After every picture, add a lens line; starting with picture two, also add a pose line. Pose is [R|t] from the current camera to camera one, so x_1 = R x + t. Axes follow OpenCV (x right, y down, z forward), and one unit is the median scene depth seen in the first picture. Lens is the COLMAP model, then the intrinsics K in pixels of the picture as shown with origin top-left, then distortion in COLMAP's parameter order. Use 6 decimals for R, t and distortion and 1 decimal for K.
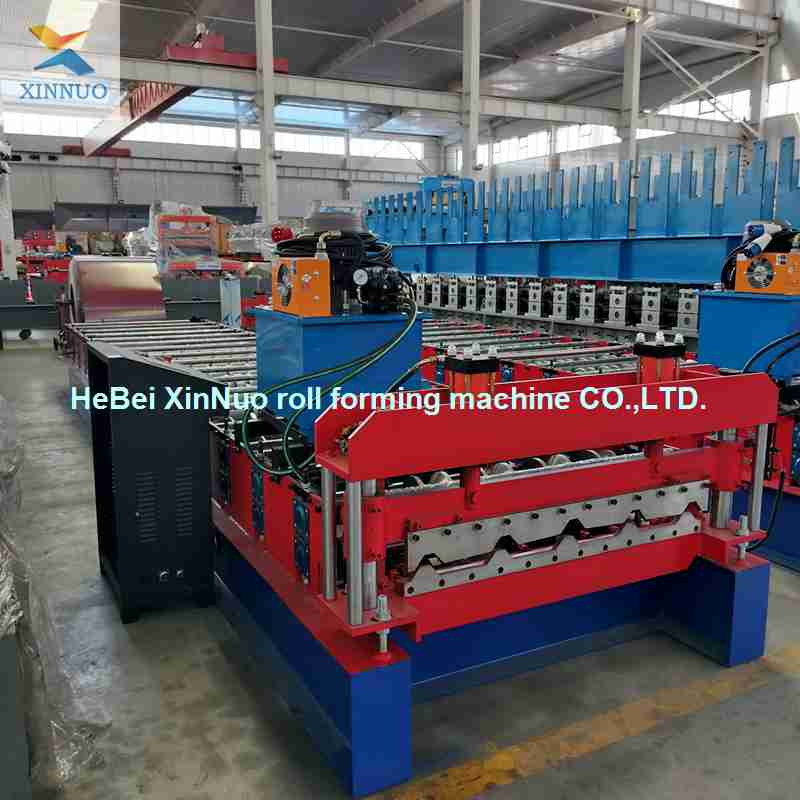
lens RADIAL K [[809.6, 0, 400.0], [0, 809.6, 400.0], [0, 0, 1]] dist [0.106731, -0.198136]
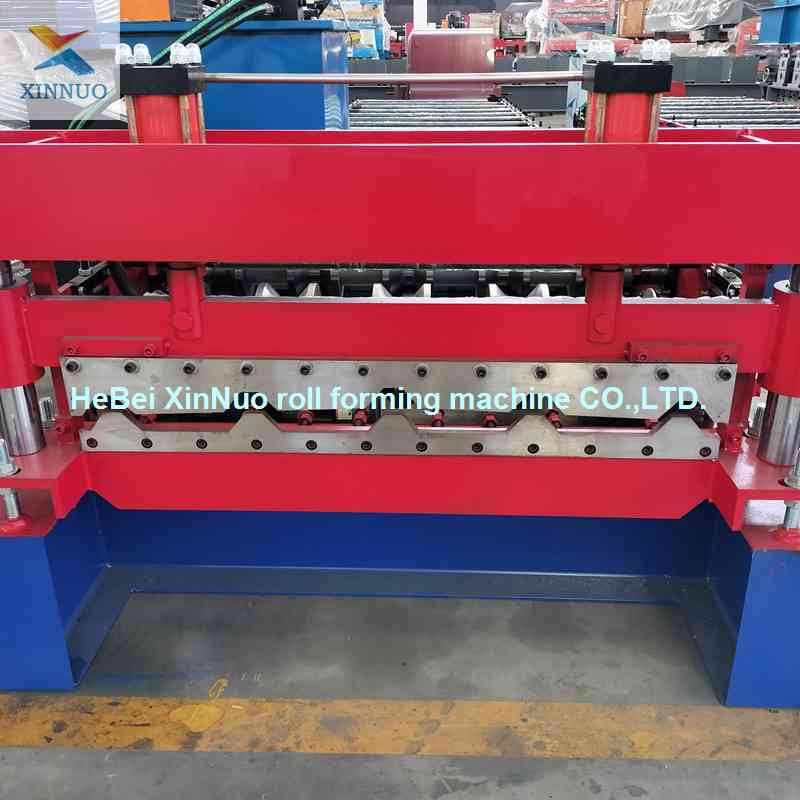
lens RADIAL K [[809.6, 0, 400.0], [0, 809.6, 400.0], [0, 0, 1]] dist [0.106731, -0.198136]
pose [[0.857820, 0.197959, -0.474297, 0.452159], [-0.085460, 0.964938, 0.248176, 0.011551], [0.506796, -0.172357, 0.844661, 0.481042]]
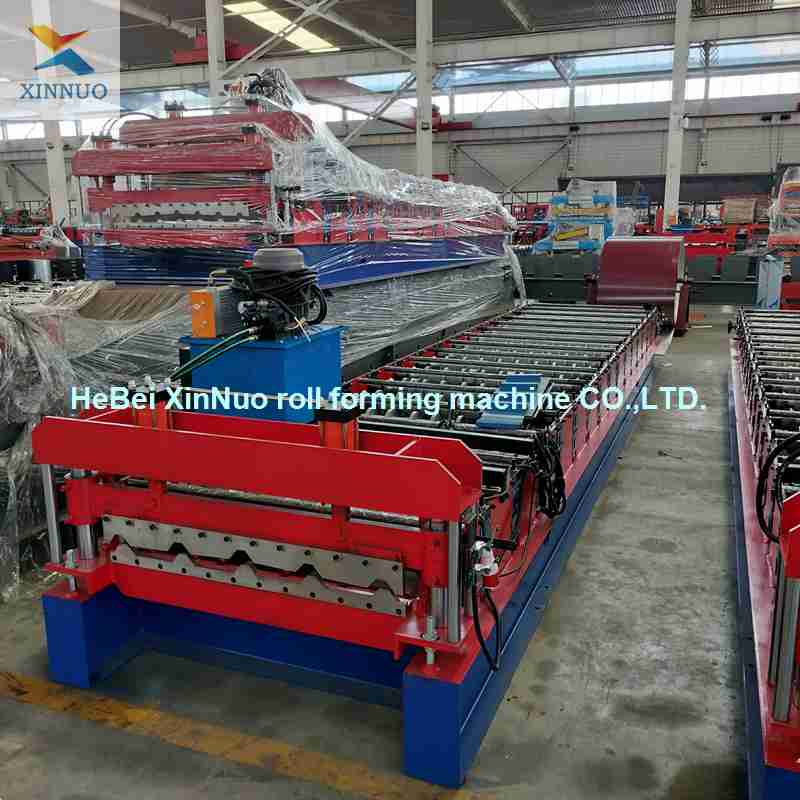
lens RADIAL K [[809.6, 0, 400.0], [0, 809.6, 400.0], [0, 0, 1]] dist [0.106731, -0.198136]
pose [[0.628783, 0.170280, -0.758707, 1.053027], [-0.130265, 0.985006, 0.113111, -0.187271], [0.766592, 0.027711, 0.641537, 0.423869]]
